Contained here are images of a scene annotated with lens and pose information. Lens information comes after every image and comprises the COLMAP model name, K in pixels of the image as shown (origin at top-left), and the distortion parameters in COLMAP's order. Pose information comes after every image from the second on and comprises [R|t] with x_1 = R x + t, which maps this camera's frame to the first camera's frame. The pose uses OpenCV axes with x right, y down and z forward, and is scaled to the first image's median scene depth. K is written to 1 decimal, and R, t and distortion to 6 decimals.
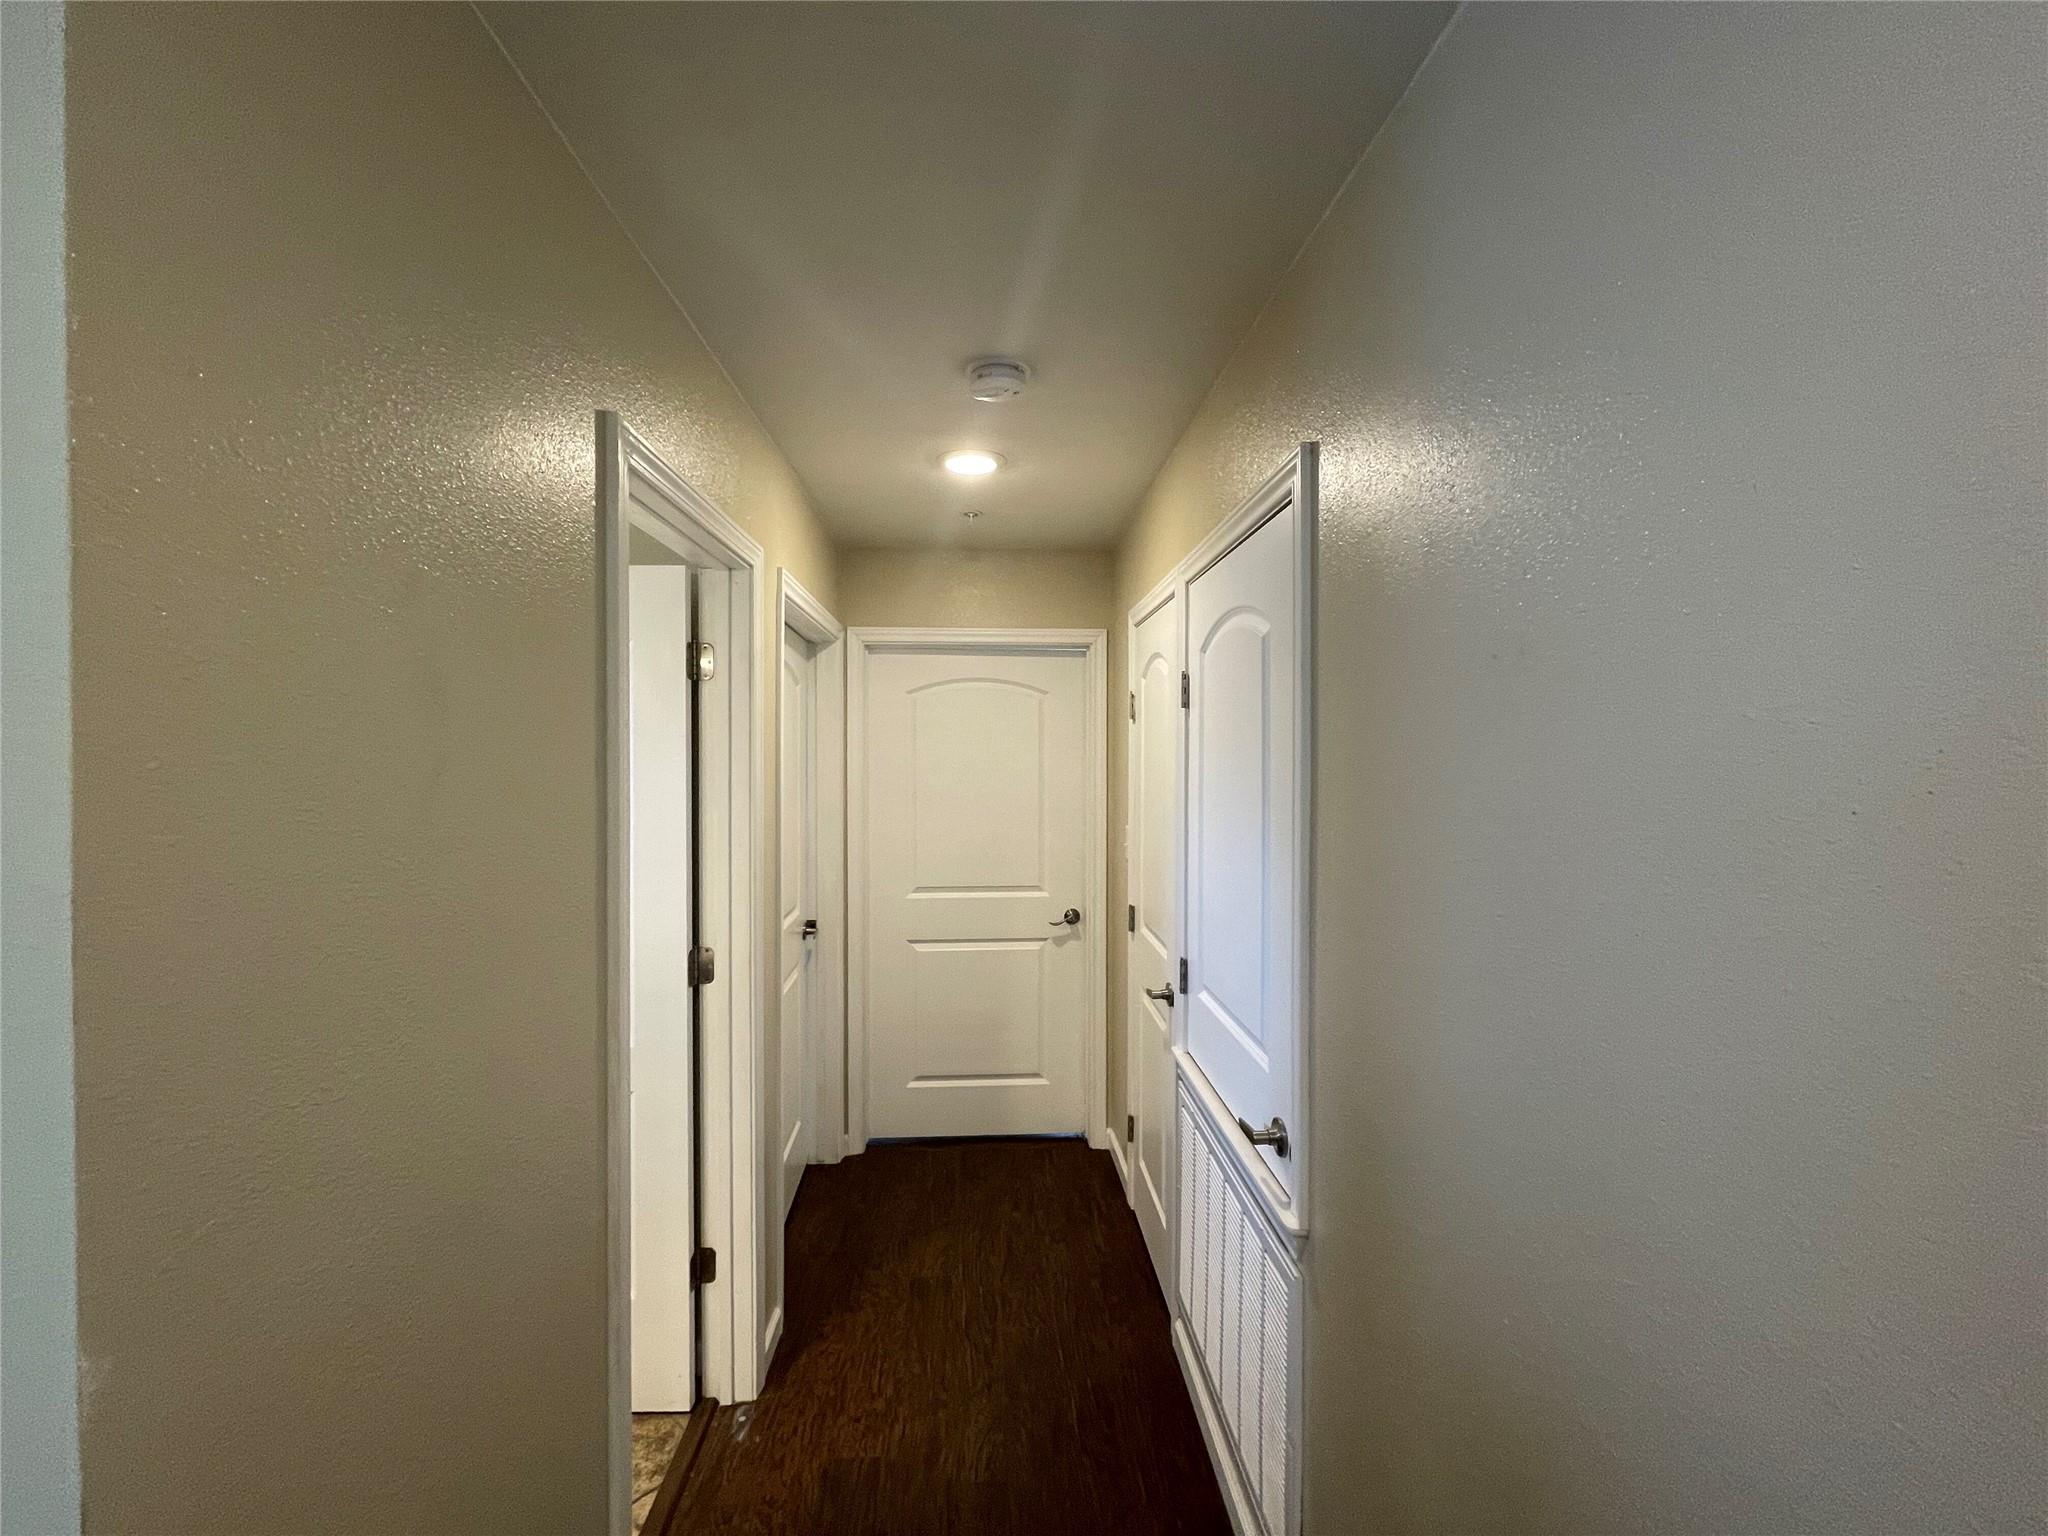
lens RADIAL K [[839.6, 0, 1024.0], [0, 839.6, 768.0], [0, 0, 1]] dist [-0.001384, -0.000382]
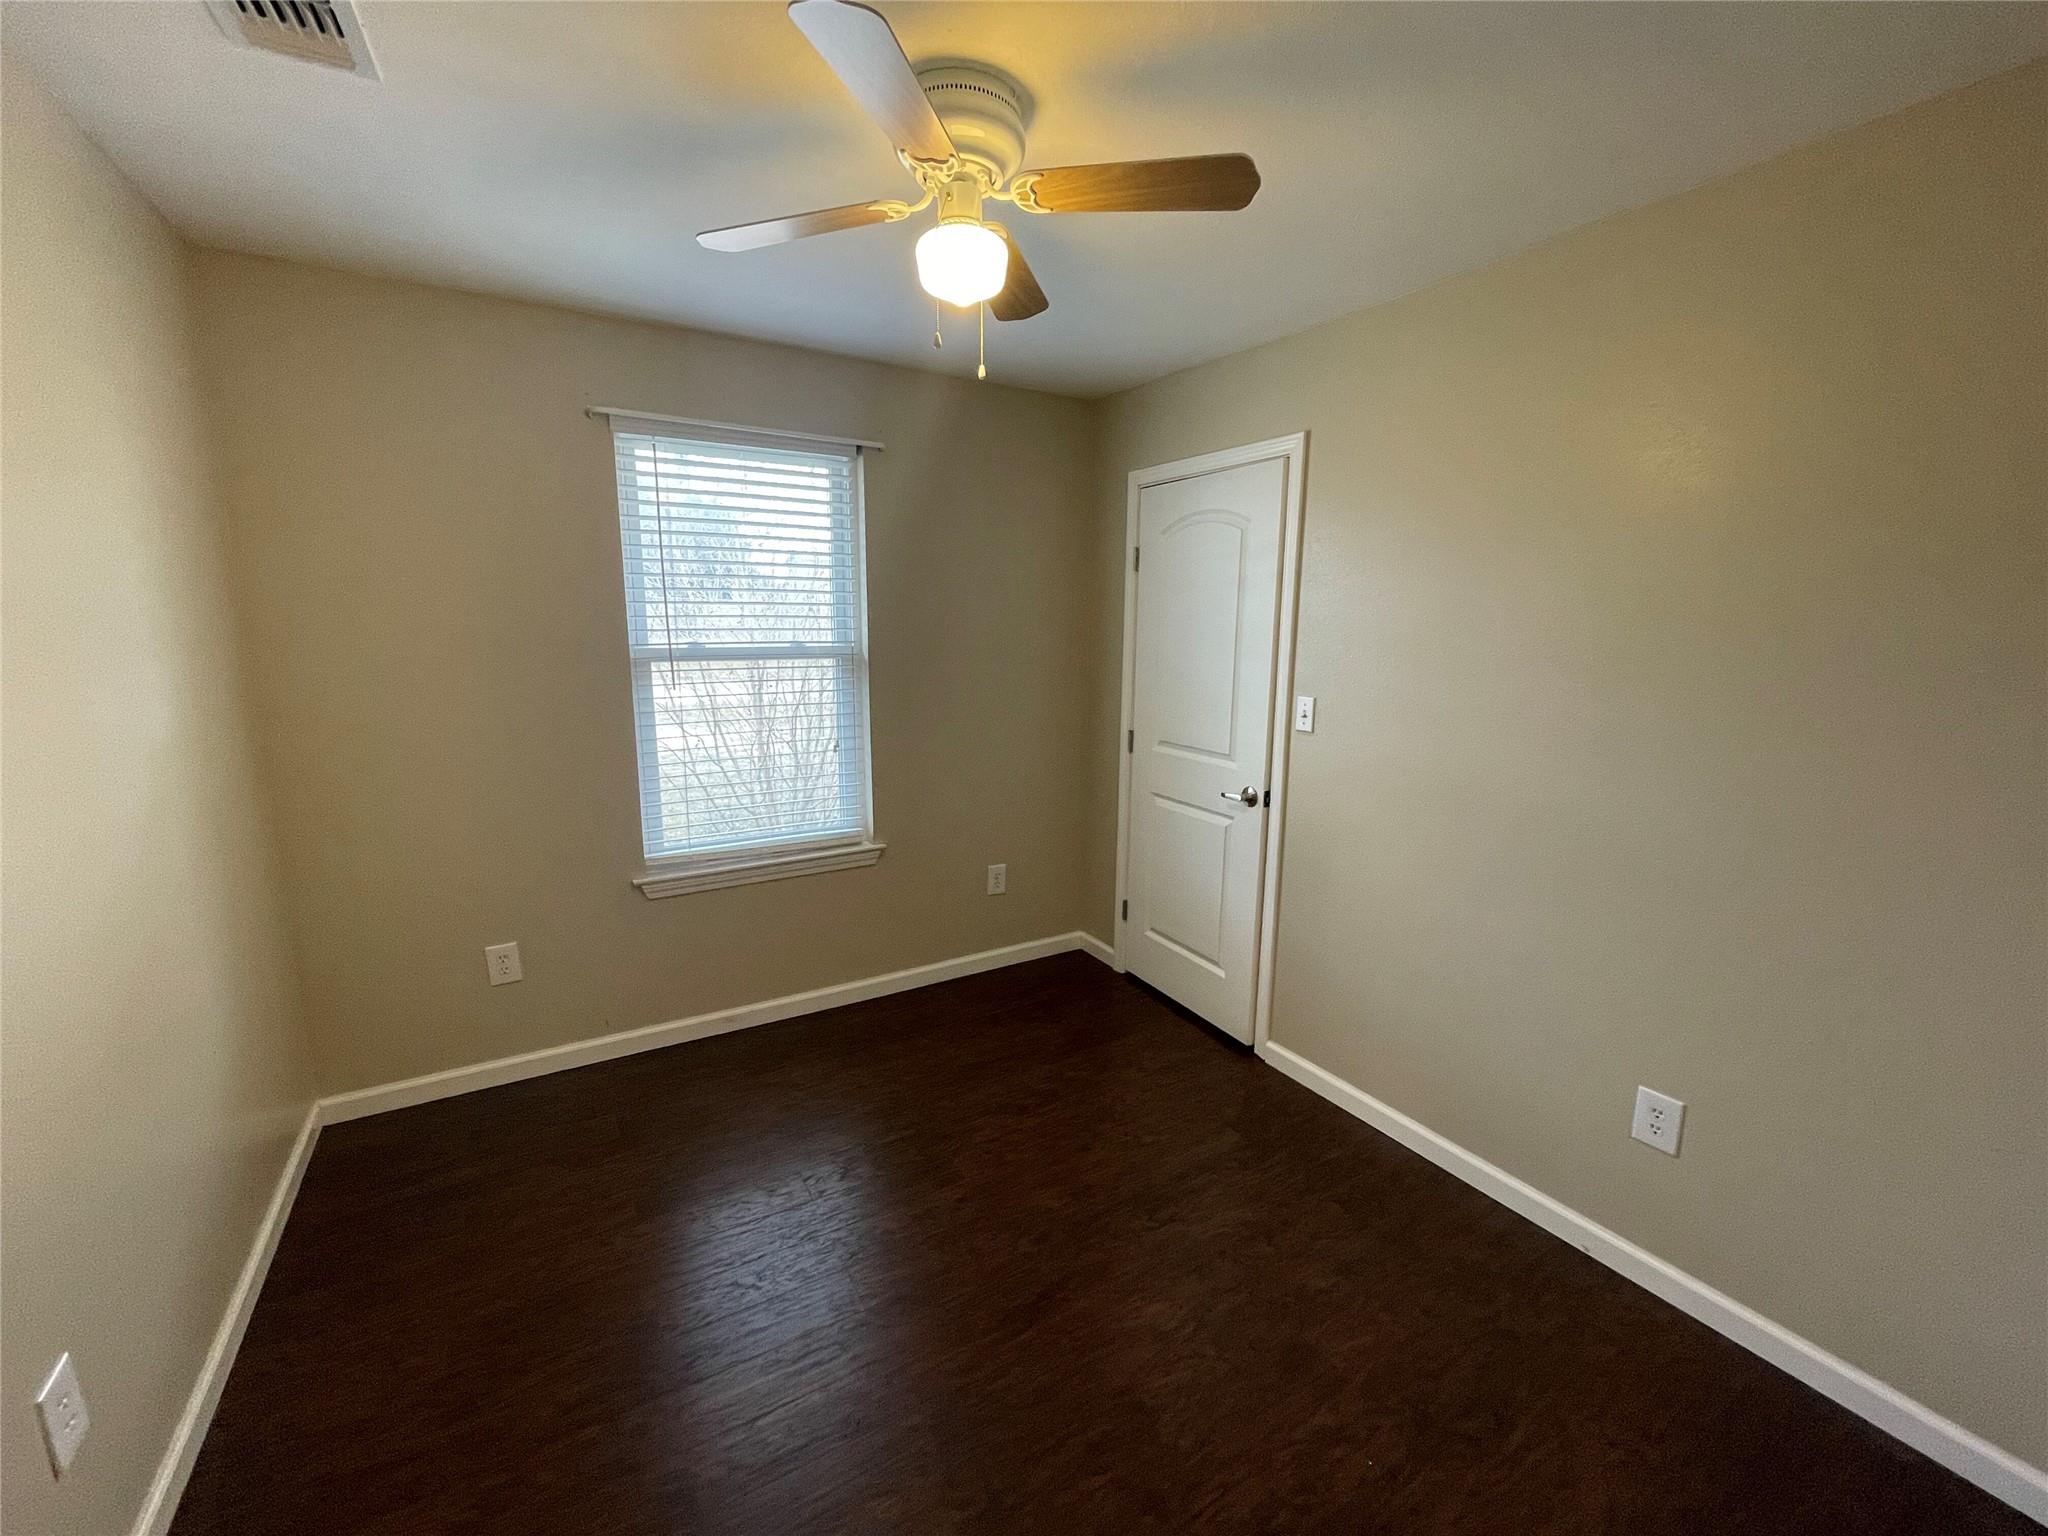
lens RADIAL K [[839.6, 0, 1024.0], [0, 839.6, 768.0], [0, 0, 1]] dist [-0.001384, -0.000382]
pose [[0.477345, 0.148427, -0.866089, 0.660125], [-0.016428, 0.986966, 0.160088, 0.021228], [0.878562, -0.062189, 0.473562, 0.409548]]
